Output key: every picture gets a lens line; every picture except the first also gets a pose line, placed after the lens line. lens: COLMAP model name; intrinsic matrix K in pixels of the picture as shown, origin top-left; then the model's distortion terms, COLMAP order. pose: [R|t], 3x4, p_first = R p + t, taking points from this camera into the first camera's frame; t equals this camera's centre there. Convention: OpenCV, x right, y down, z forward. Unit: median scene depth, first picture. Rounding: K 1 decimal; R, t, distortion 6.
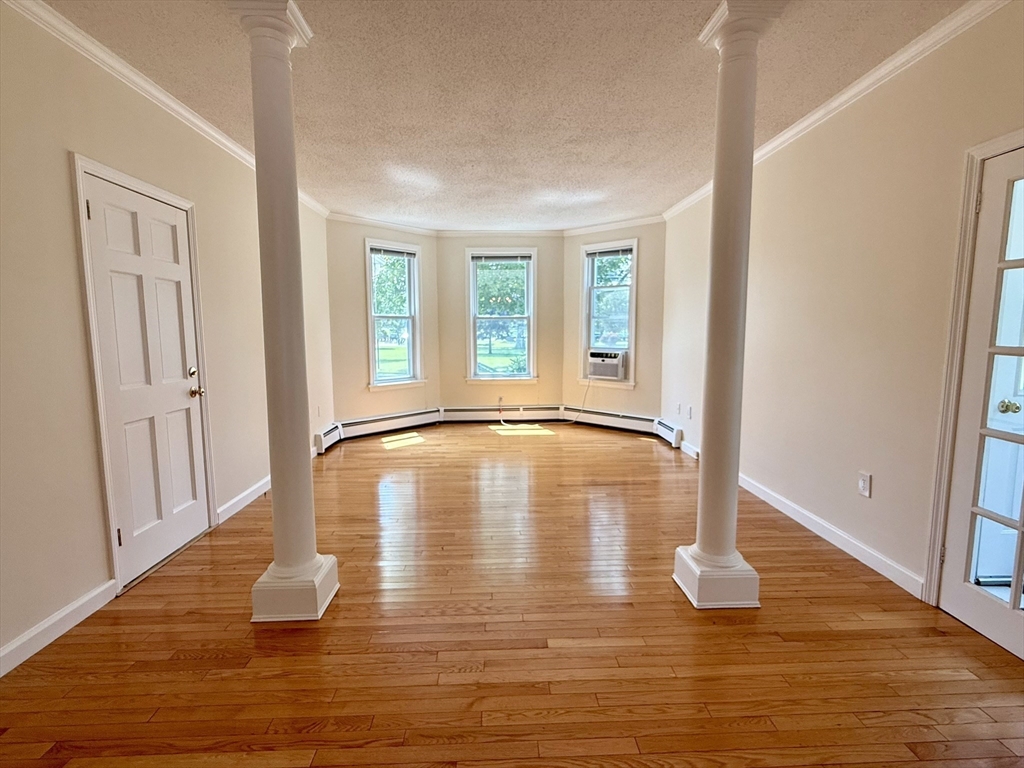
lens RADIAL K [[484.6, 0, 512.0], [0, 484.6, 384.0], [0, 0, 1]] dist [0.014180, -0.000207]
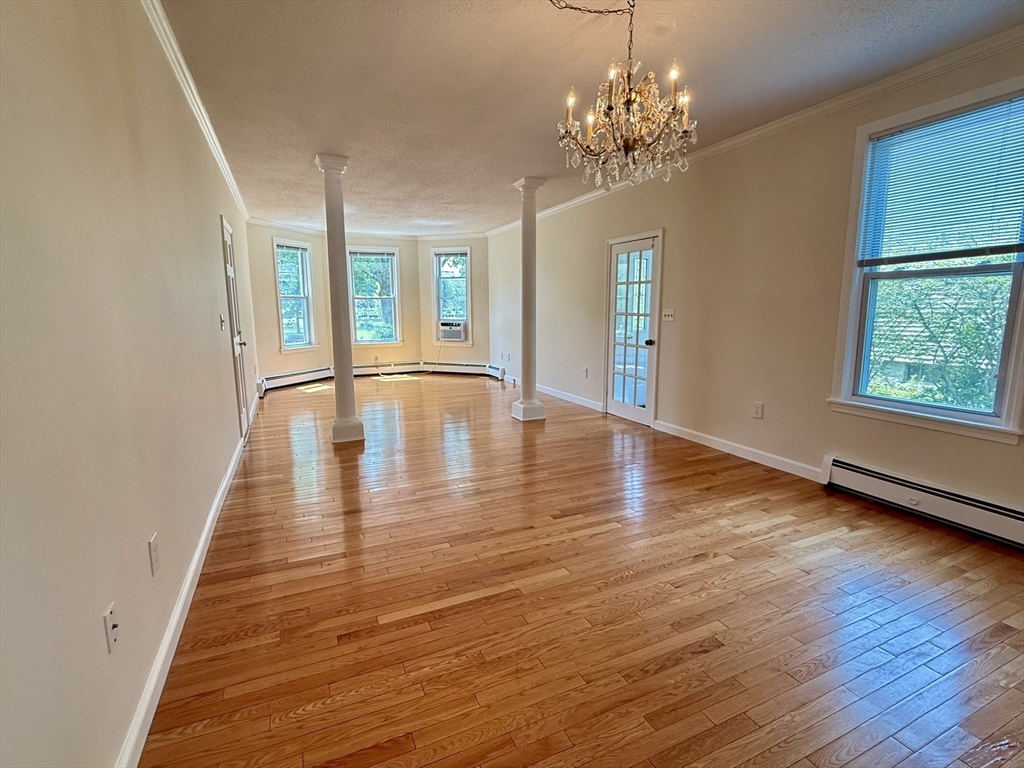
lens RADIAL K [[484.6, 0, 512.0], [0, 484.6, 384.0], [0, 0, 1]] dist [0.014180, -0.000207]
pose [[0.923217, -0.060298, 0.379518, -0.206447], [0.043511, 0.997664, 0.052664, 0.051175], [-0.381807, -0.032107, 0.923684, -0.432958]]
